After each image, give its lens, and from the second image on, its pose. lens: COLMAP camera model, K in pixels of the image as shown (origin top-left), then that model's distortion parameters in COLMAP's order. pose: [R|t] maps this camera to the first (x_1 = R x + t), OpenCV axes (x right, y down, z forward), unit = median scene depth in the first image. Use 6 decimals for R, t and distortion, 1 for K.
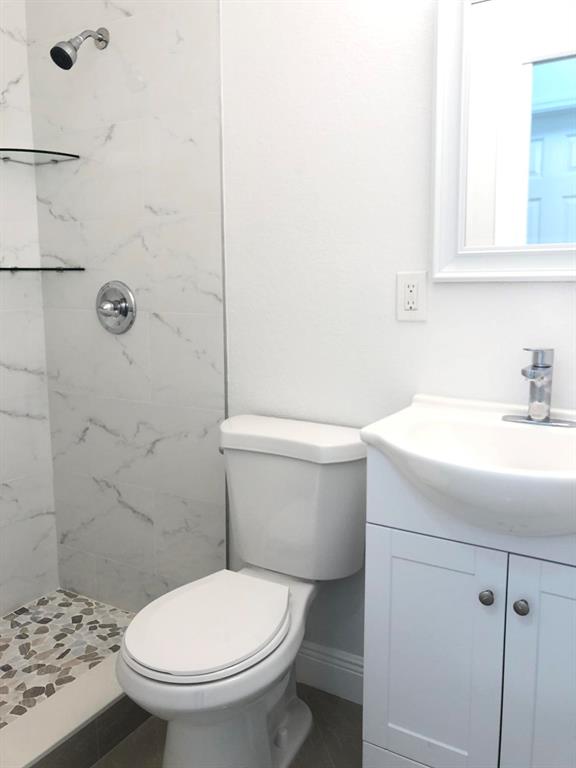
lens RADIAL K [[640.7, 0, 291.3], [0, 640.7, 384.8], [0, 0, 1]] dist [0.034847, -0.021641]
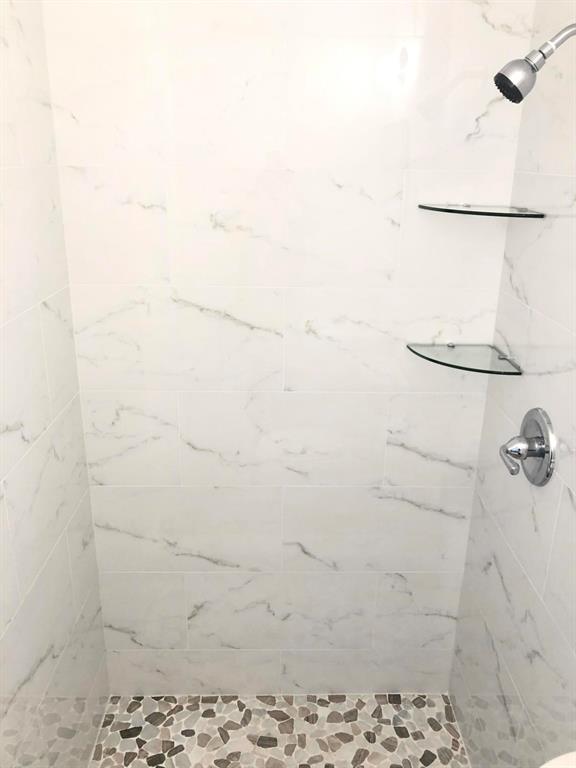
lens RADIAL K [[640.7, 0, 290.4], [0, 640.7, 388.6], [0, 0, 1]] dist [0.034847, -0.021641]
pose [[0.534477, 0.302470, -0.789206, 0.113638], [-0.151537, 0.952933, 0.262594, -0.349233], [0.831487, -0.020756, 0.555156, 0.454446]]
